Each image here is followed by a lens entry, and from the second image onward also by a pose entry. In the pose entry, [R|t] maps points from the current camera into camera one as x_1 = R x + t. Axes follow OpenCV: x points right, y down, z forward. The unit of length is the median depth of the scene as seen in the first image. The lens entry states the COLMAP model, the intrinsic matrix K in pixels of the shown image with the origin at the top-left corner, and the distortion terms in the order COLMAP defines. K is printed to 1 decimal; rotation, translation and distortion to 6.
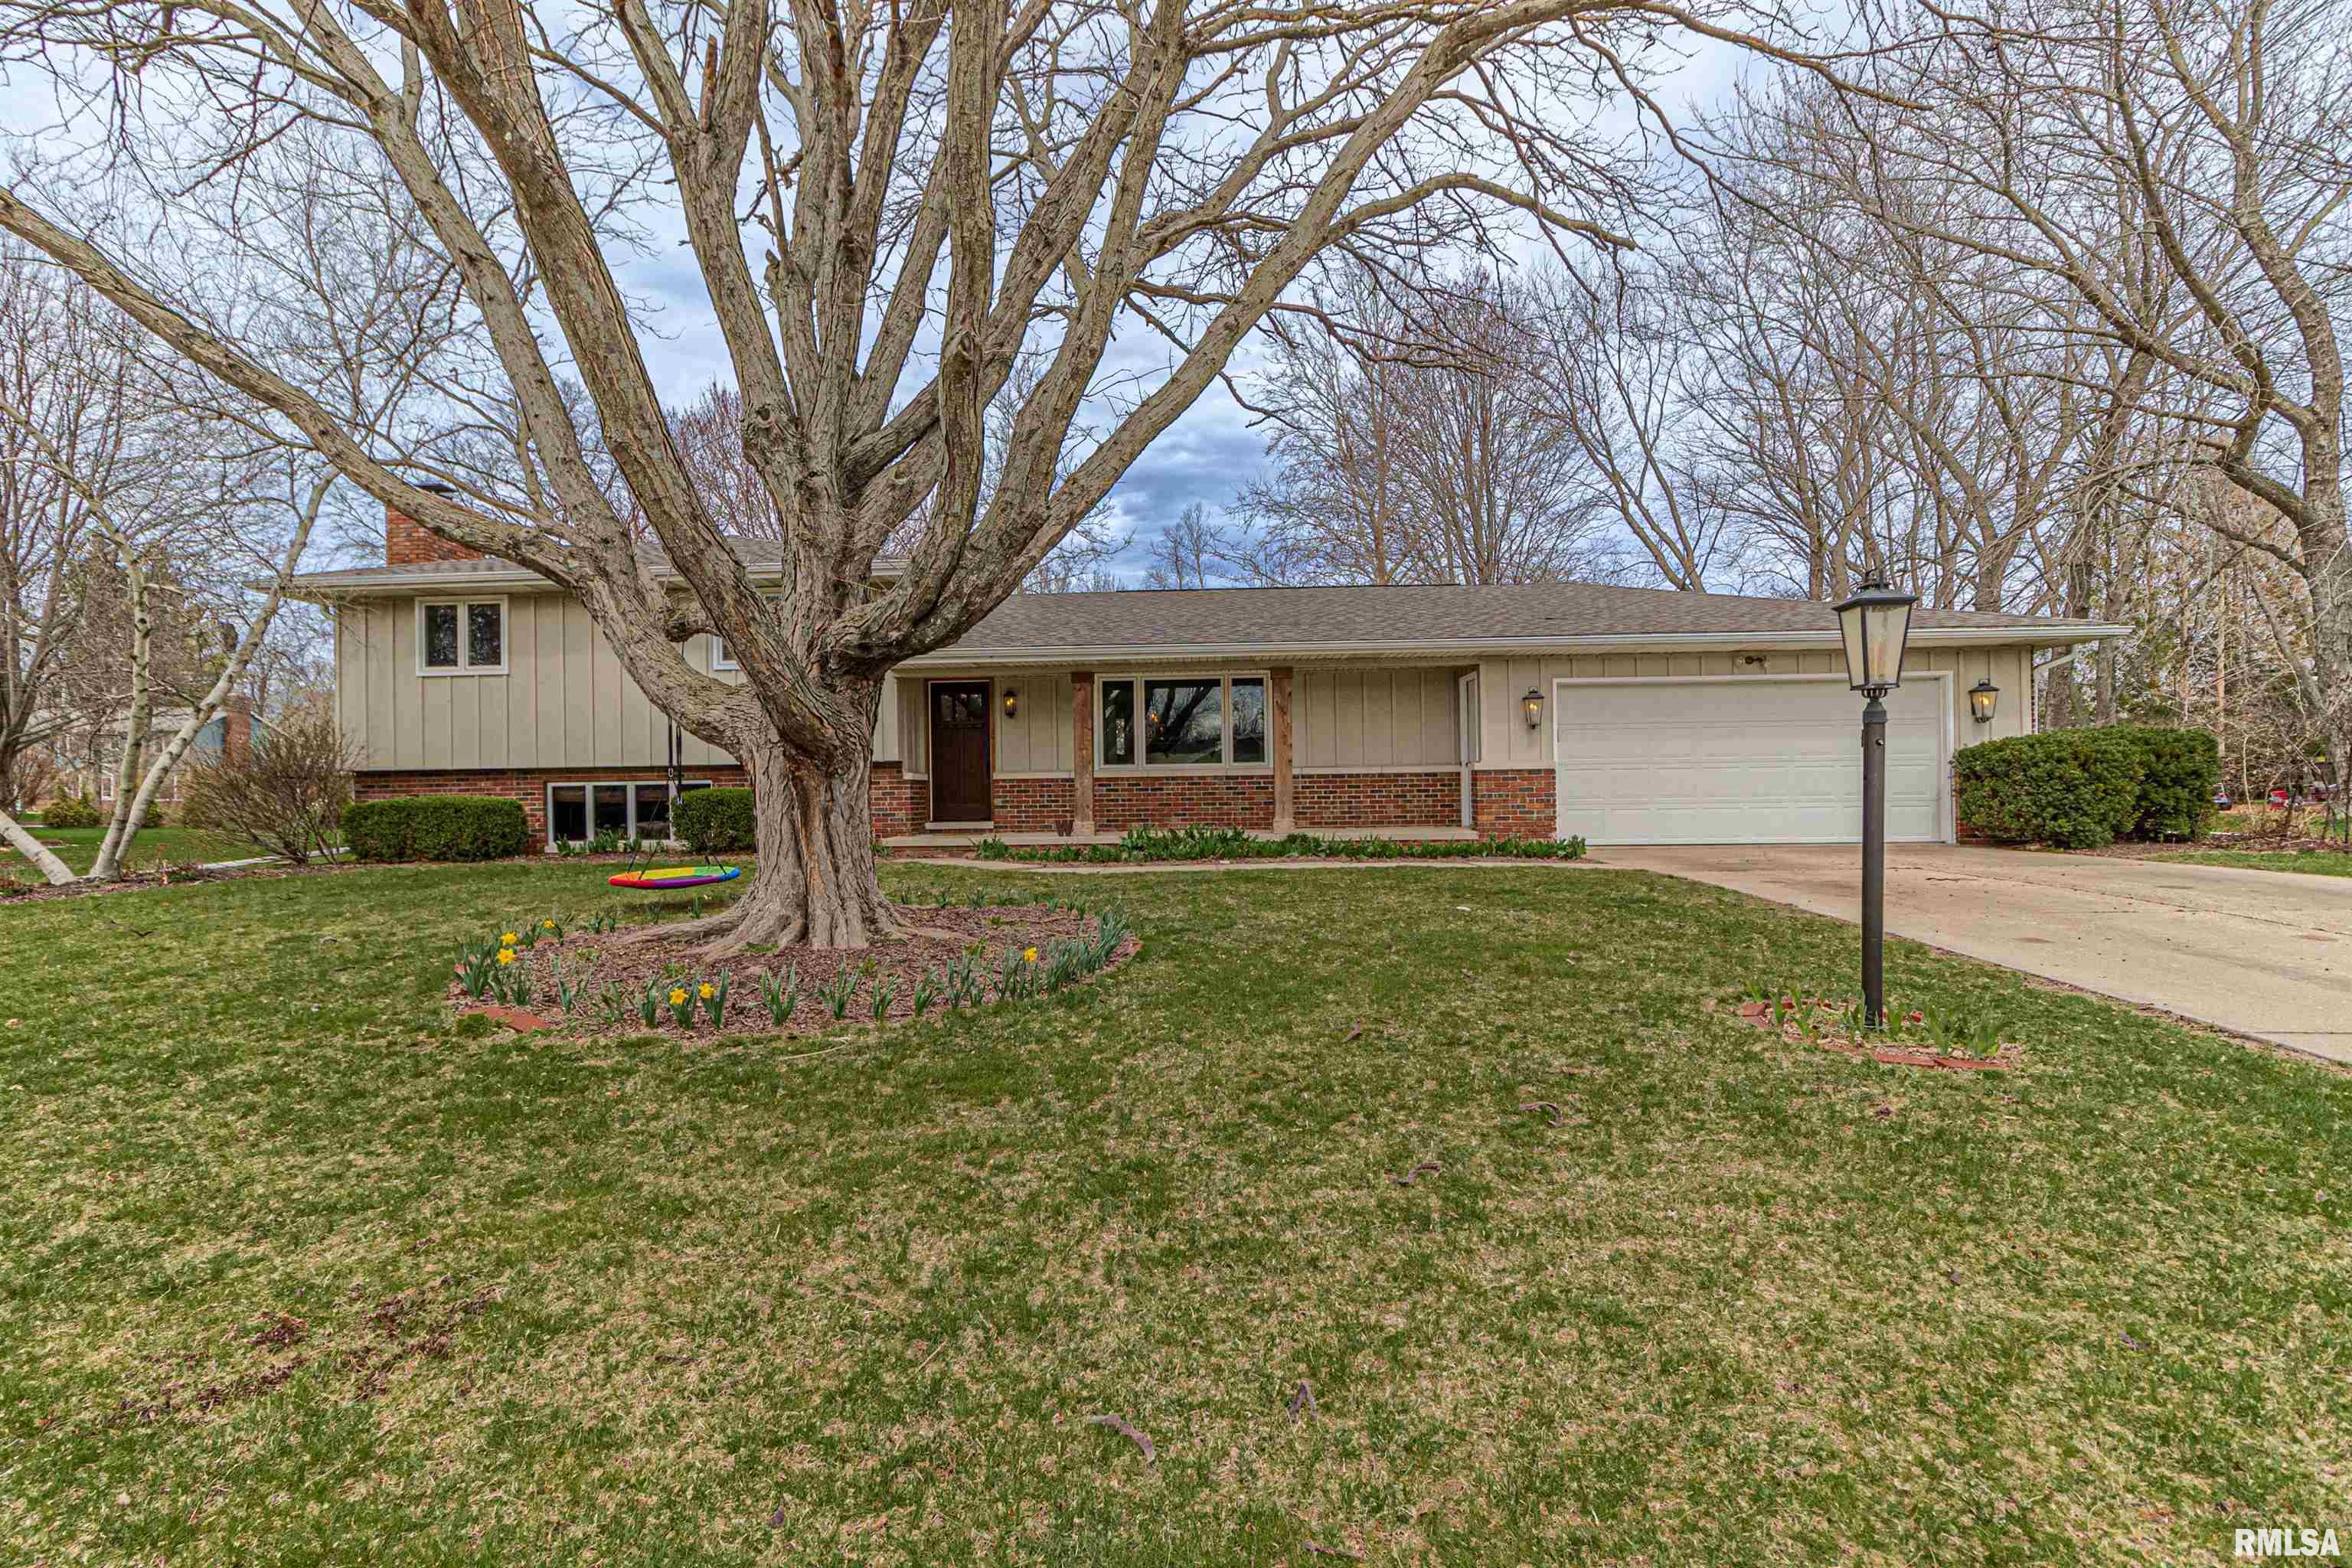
lens RADIAL K [[1001.5, 0, 1156.9], [0, 1001.5, 729.7], [0, 0, 1]] dist [-0.001281, 0.000018]
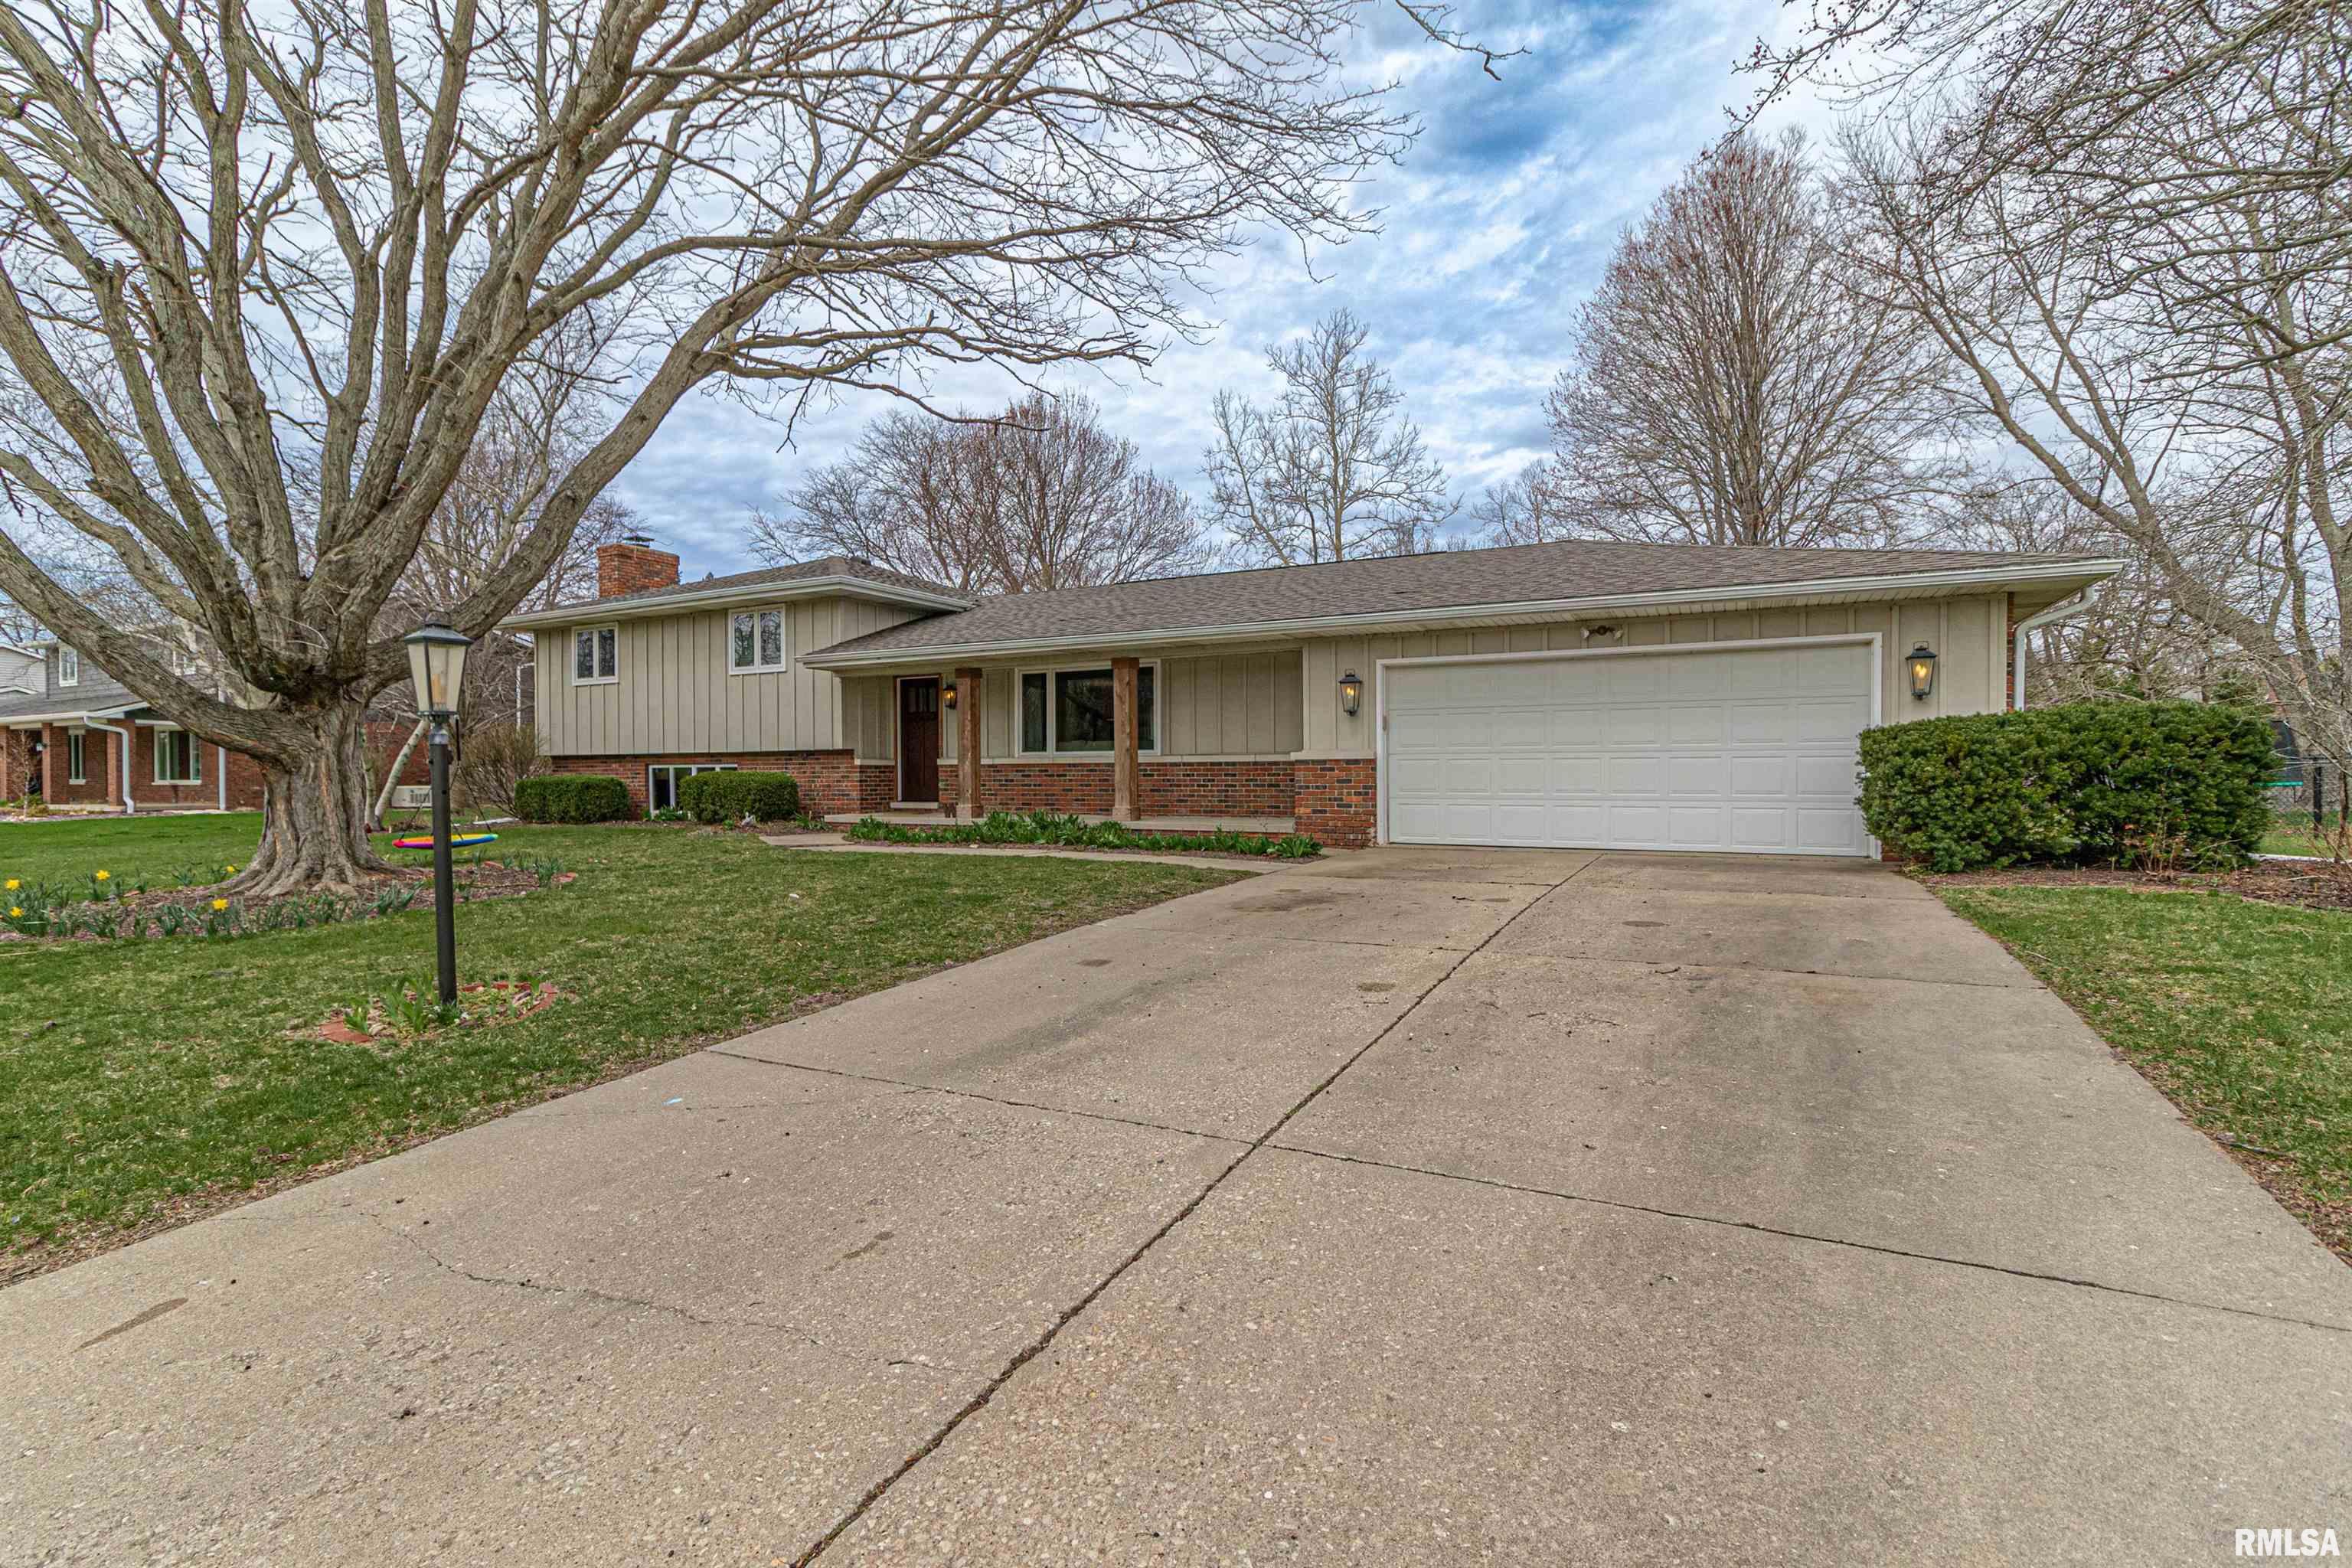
lens RADIAL K [[1001.5, 0, 1156.9], [0, 1001.5, 729.7], [0, 0, 1]] dist [-0.001281, 0.000018]
pose [[0.917689, -0.007055, -0.397237, 0.560568], [0.016607, 0.999650, 0.020610, -0.009636], [0.396953, -0.025510, 0.917485, 0.078733]]
